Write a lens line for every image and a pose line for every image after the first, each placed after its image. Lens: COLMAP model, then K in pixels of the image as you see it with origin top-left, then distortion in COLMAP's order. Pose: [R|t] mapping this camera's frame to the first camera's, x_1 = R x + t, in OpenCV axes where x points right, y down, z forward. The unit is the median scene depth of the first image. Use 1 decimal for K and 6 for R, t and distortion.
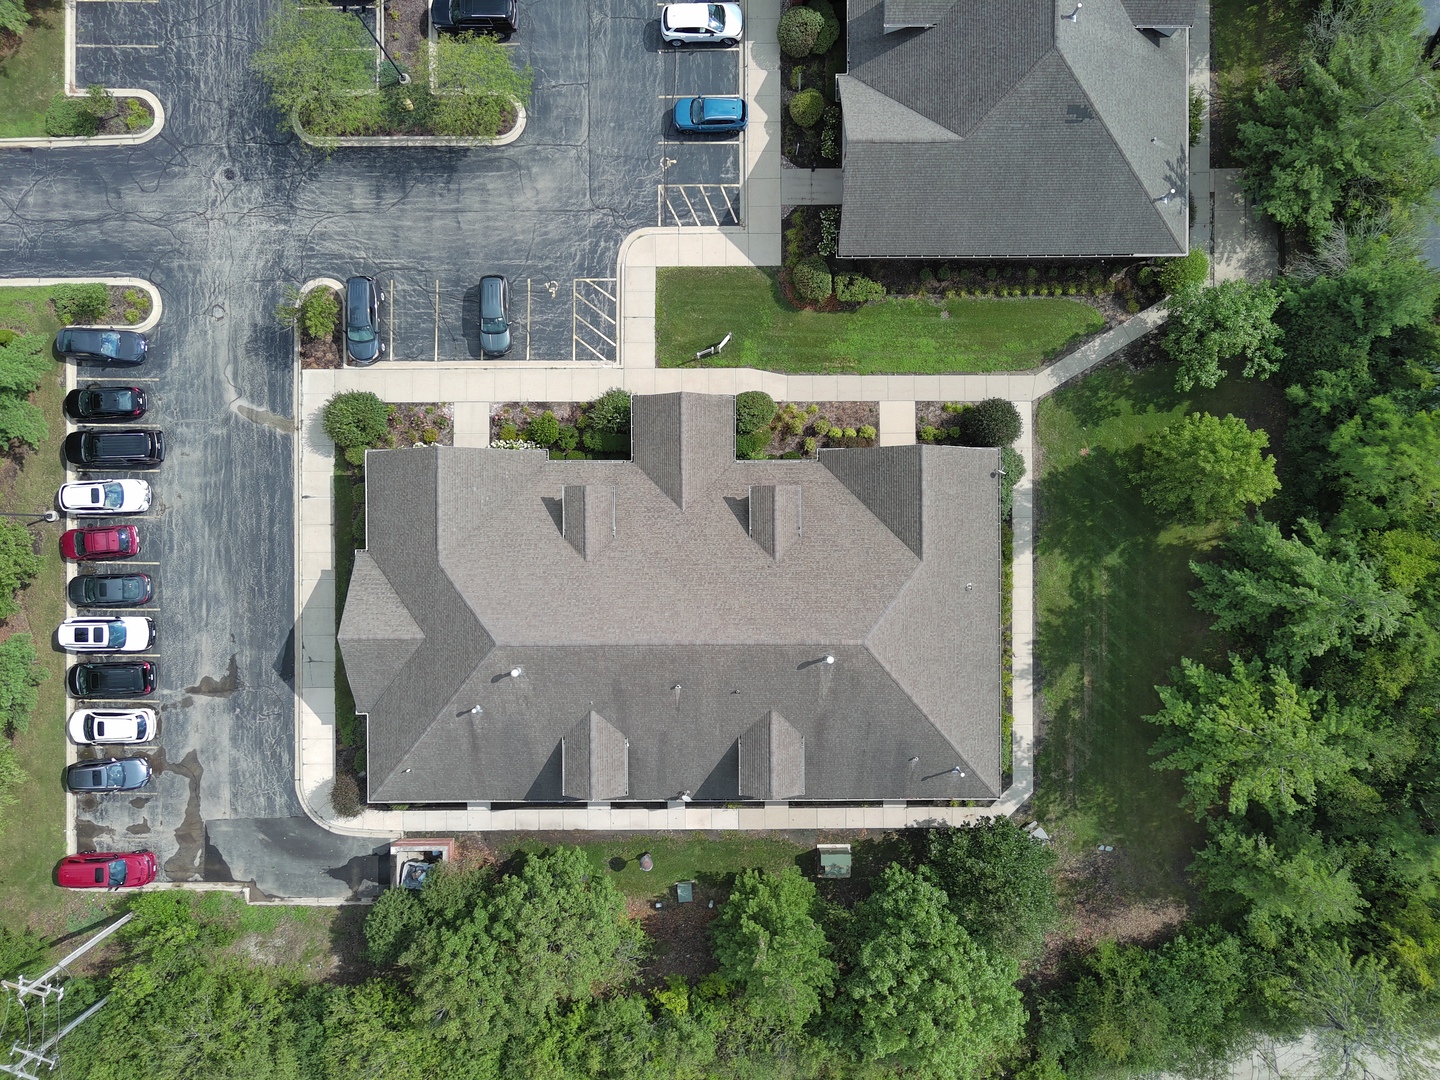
lens RADIAL K [[973.5, 0, 715.6], [0, 973.5, 538.5], [0, 0, 1]] dist [0.024982, -0.016112]
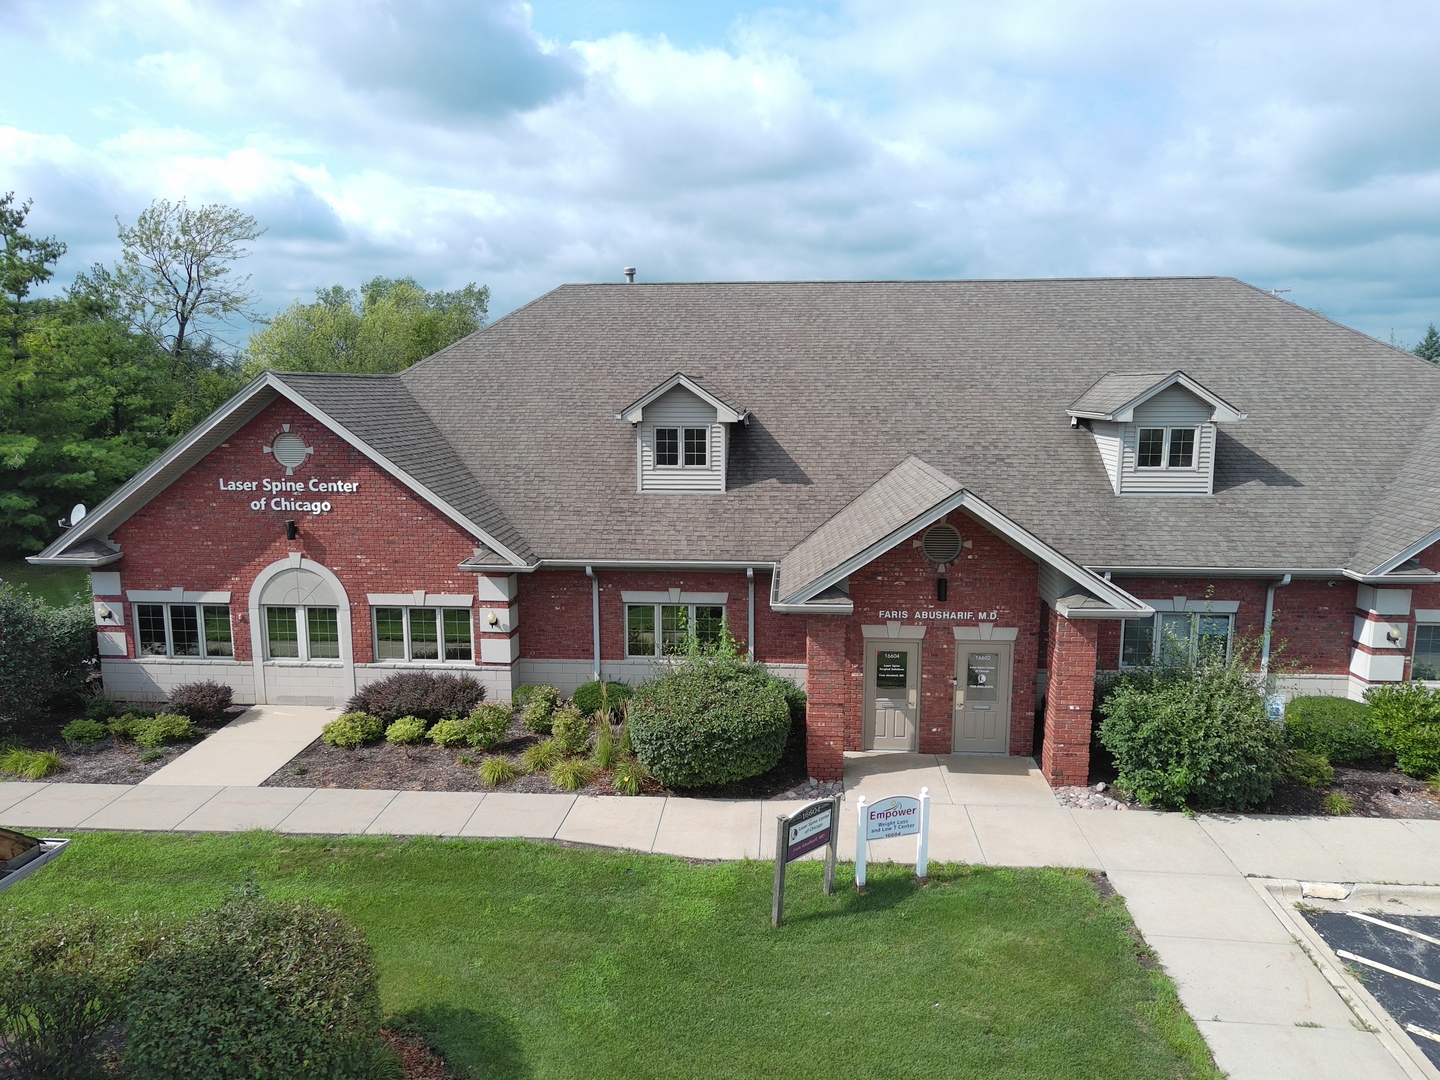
lens RADIAL K [[973.5, 0, 722.6], [0, 973.5, 536.2], [0, 0, 1]] dist [0.024982, -0.016112]
pose [[-0.996915, -0.022328, 0.075242, 0.013881], [0.077792, -0.153948, 0.985012, -0.407142], [-0.010410, 0.987827, 0.155210, 0.901447]]
